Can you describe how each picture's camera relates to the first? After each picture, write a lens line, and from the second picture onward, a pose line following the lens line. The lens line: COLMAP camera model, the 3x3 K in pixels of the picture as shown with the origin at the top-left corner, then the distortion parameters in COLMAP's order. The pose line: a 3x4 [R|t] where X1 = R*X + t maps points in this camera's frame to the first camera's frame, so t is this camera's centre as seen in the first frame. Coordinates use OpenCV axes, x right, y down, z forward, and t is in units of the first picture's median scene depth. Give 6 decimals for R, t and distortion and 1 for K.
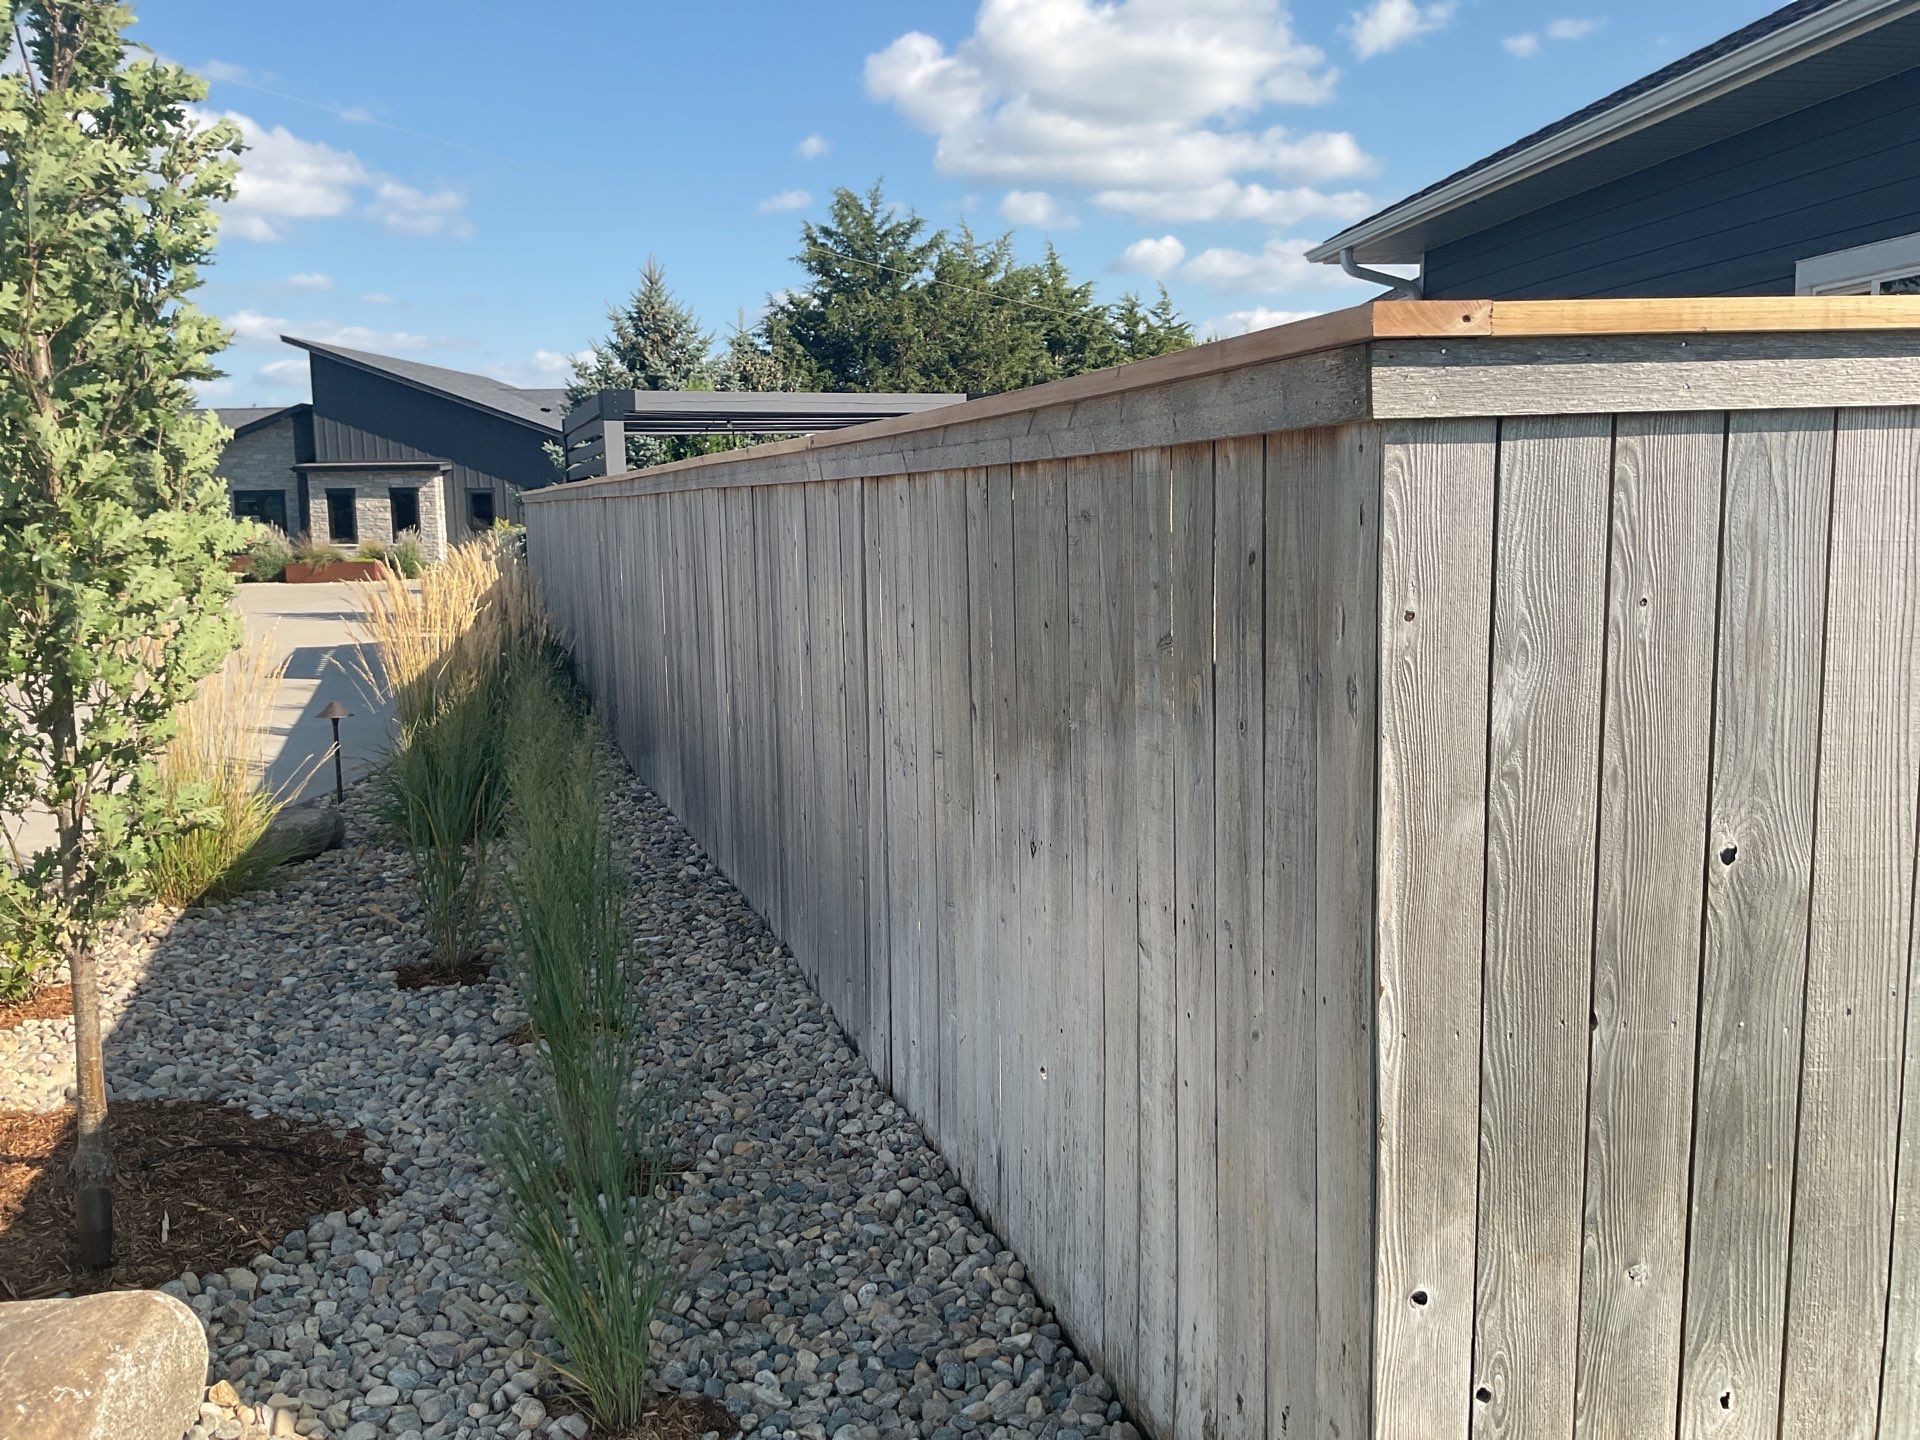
lens RADIAL K [[1581.8, 0, 960.0], [0, 1581.8, 720.0], [0, 0, 1]] dist [0.117258, -0.246625]
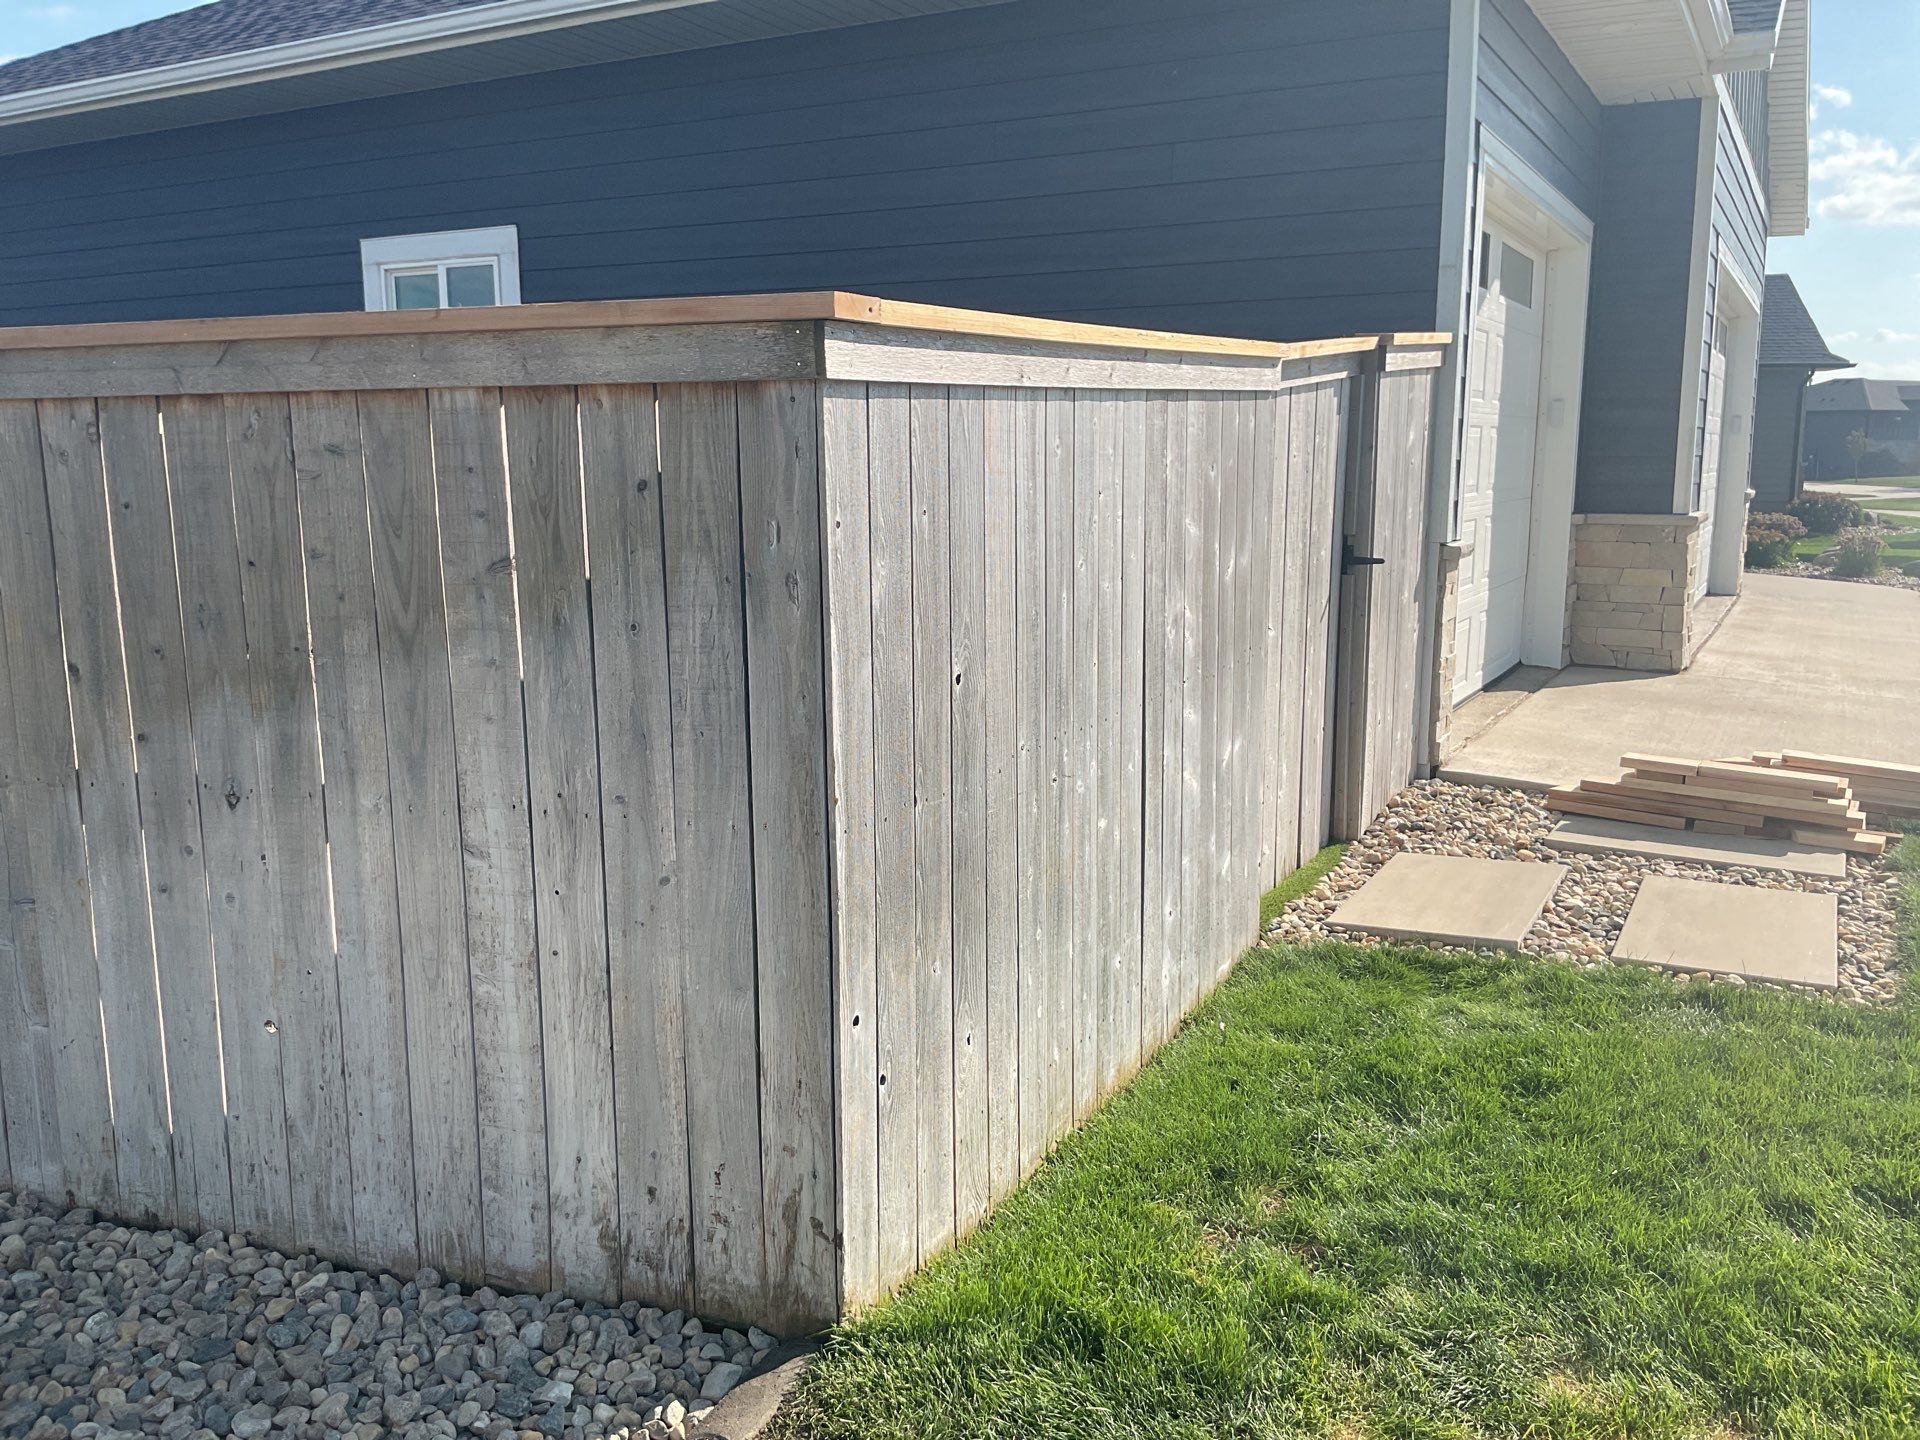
lens RADIAL K [[1581.8, 0, 960.0], [0, 1581.8, 720.0], [0, 0, 1]] dist [0.117258, -0.246625]
pose [[0.576038, -0.125846, 0.807678, -0.674192], [0.104700, 0.991298, 0.079784, 0.002898], [-0.810690, 0.038605, 0.584201, 0.107010]]
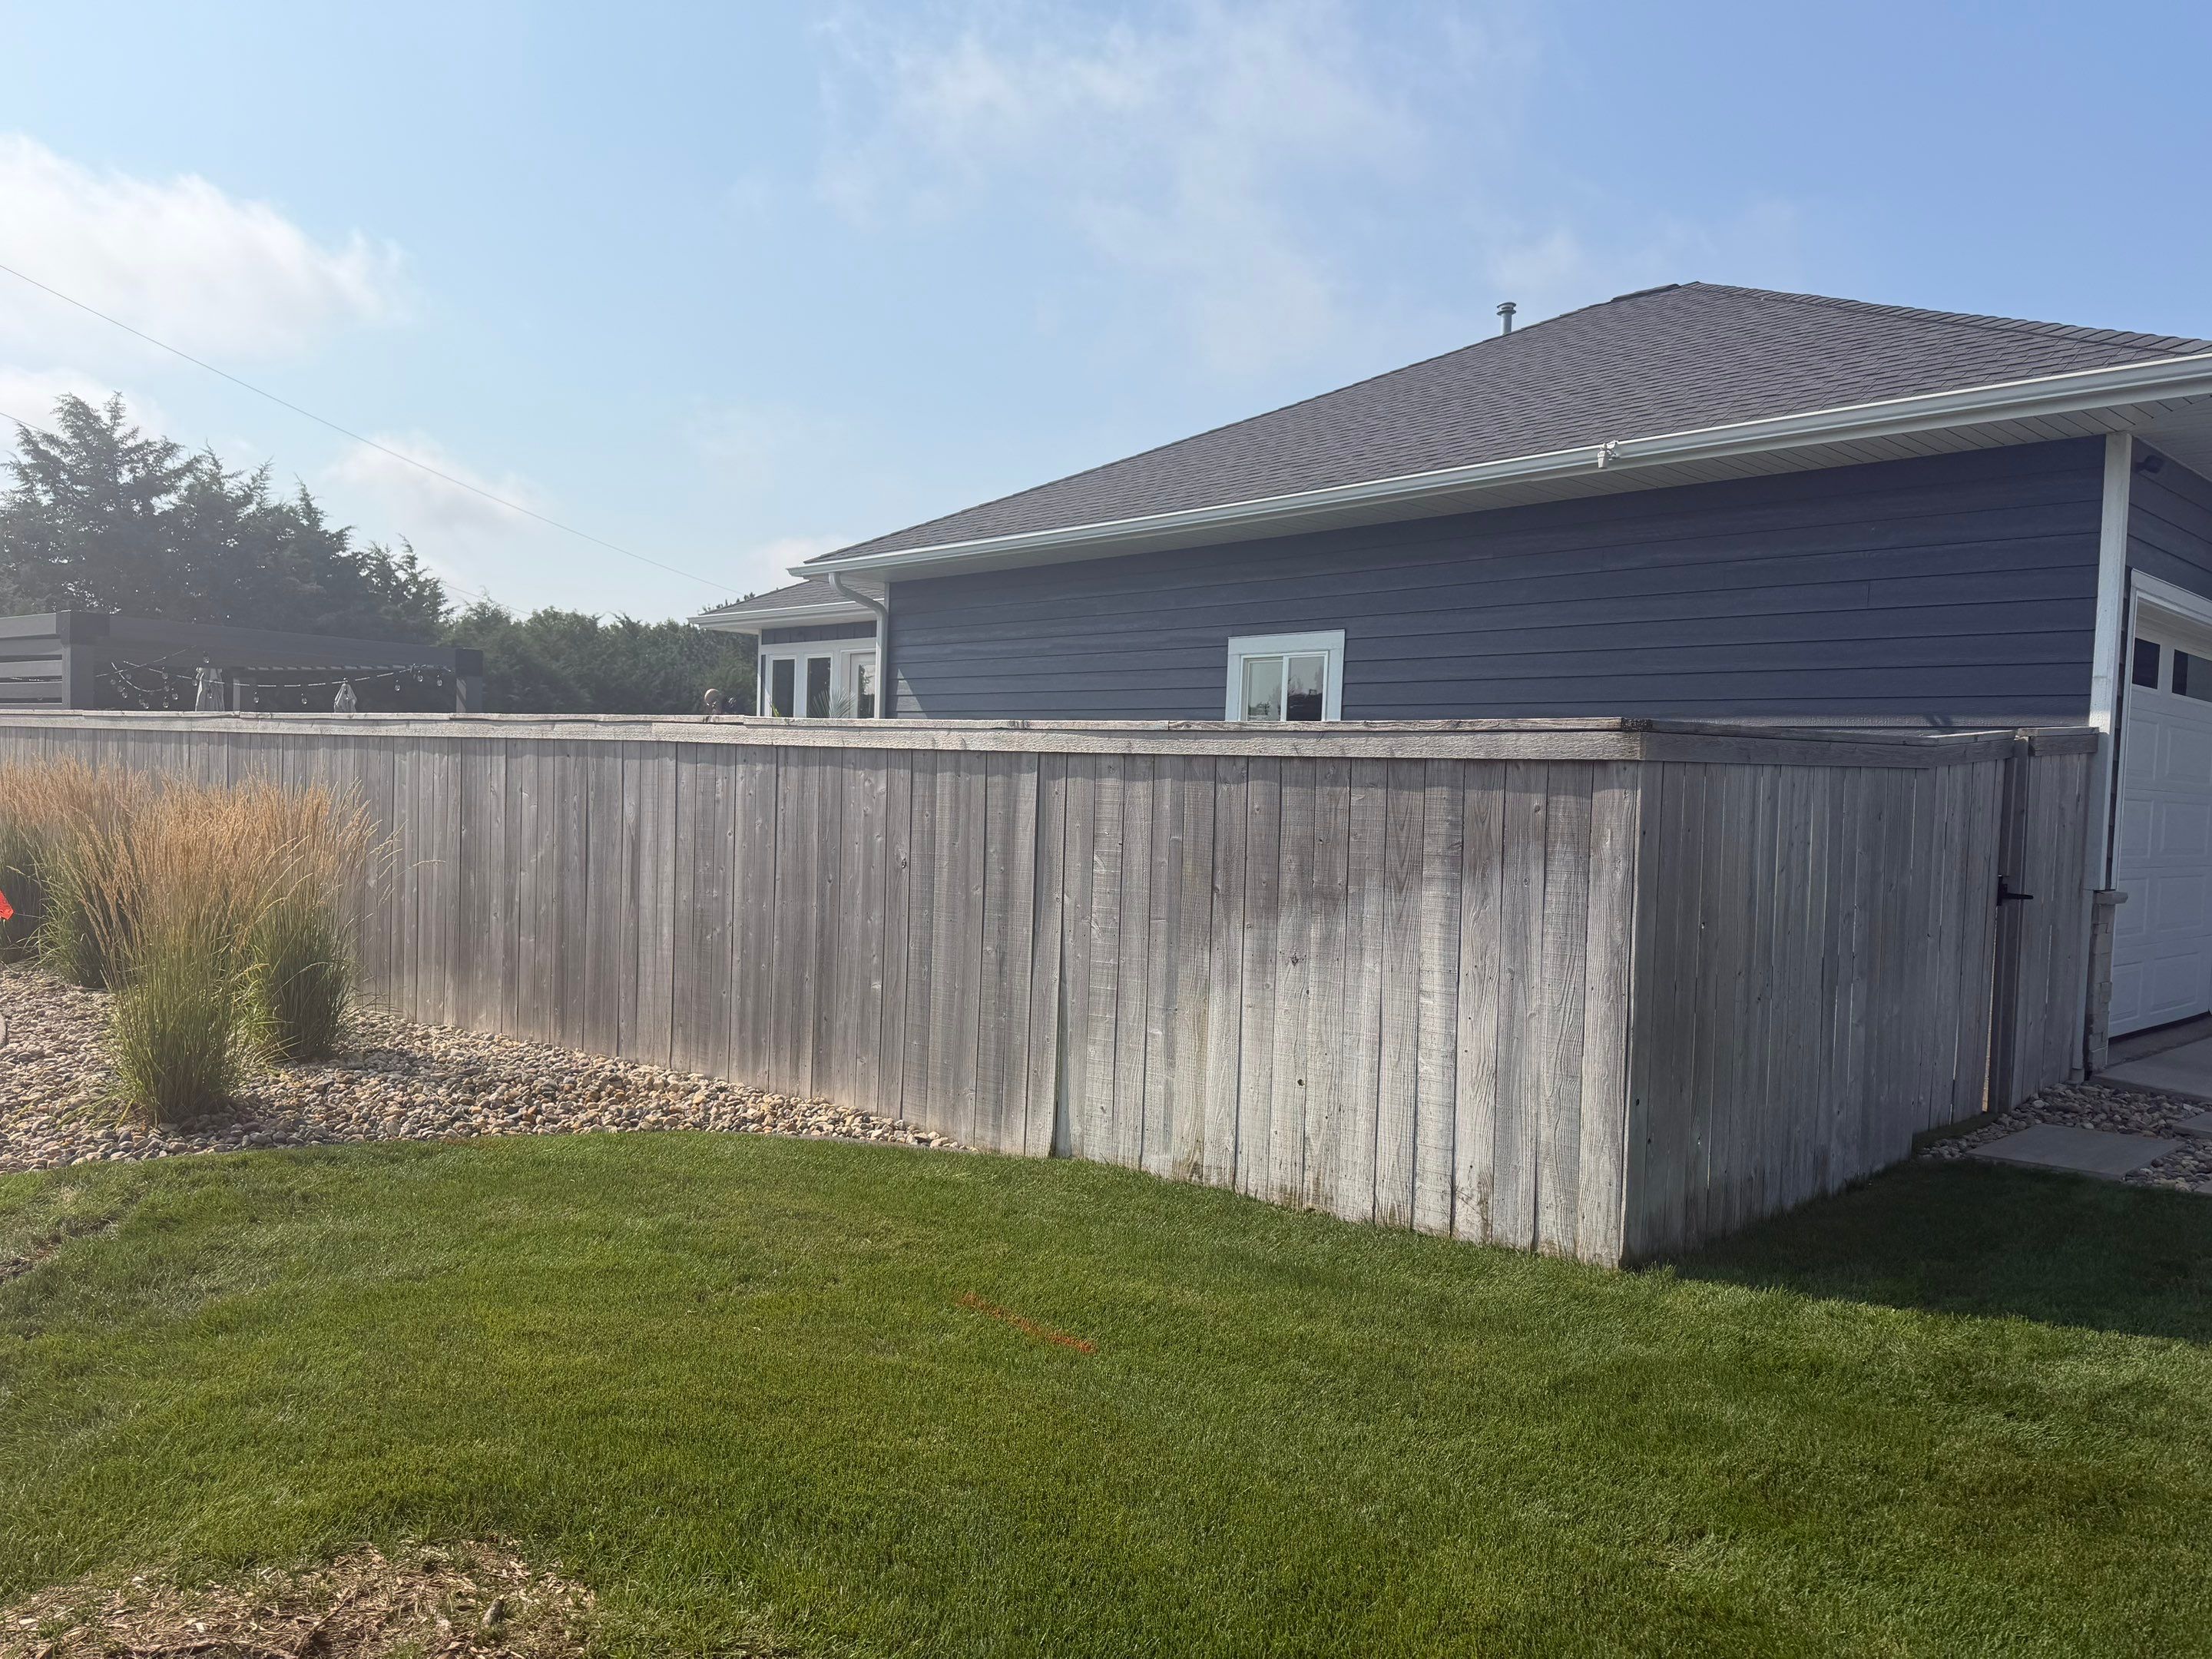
lens RADIAL K [[1556.2, 0, 1094.2], [0, 1556.2, 830.9], [0, 0, 1]] dist [0.028938, -0.028580]
pose [[0.814979, 0.027280, 0.578848, -1.695495], [0.028278, 0.995829, -0.086744, 0.115121], [-0.578800, 0.087063, 0.810808, -0.495647]]
